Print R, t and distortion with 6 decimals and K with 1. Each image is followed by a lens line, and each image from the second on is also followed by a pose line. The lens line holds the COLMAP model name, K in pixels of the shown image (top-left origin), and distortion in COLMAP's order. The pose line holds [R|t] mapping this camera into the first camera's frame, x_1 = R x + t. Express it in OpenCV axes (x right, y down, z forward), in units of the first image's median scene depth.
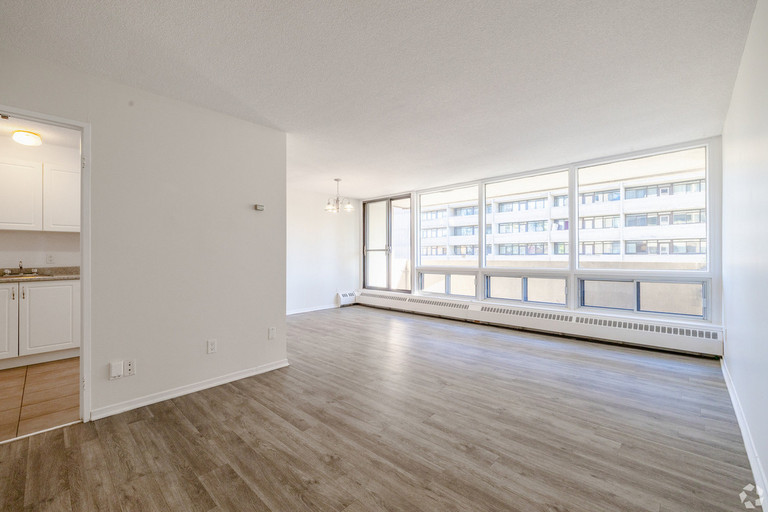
lens RADIAL K [[325.7, 0, 382.8], [0, 325.7, 256.9], [0, 0, 1]] dist [0.003598, 0.000409]
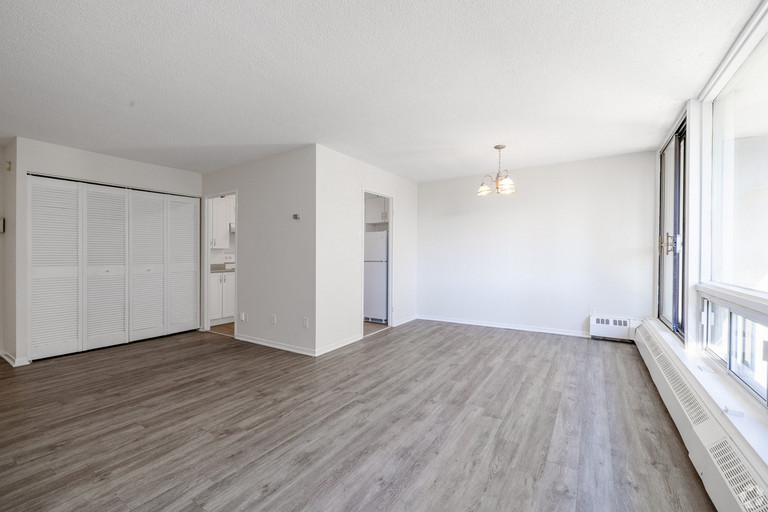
lens RADIAL K [[325.7, 0, 384.7], [0, 325.7, 256.7], [0, 0, 1]] dist [0.003598, 0.000409]
pose [[0.176777, 0.008324, -0.984216, 1.081473], [0.000294, 0.999964, 0.008510, -0.014404], [0.984251, -0.001794, 0.176768, 1.365297]]
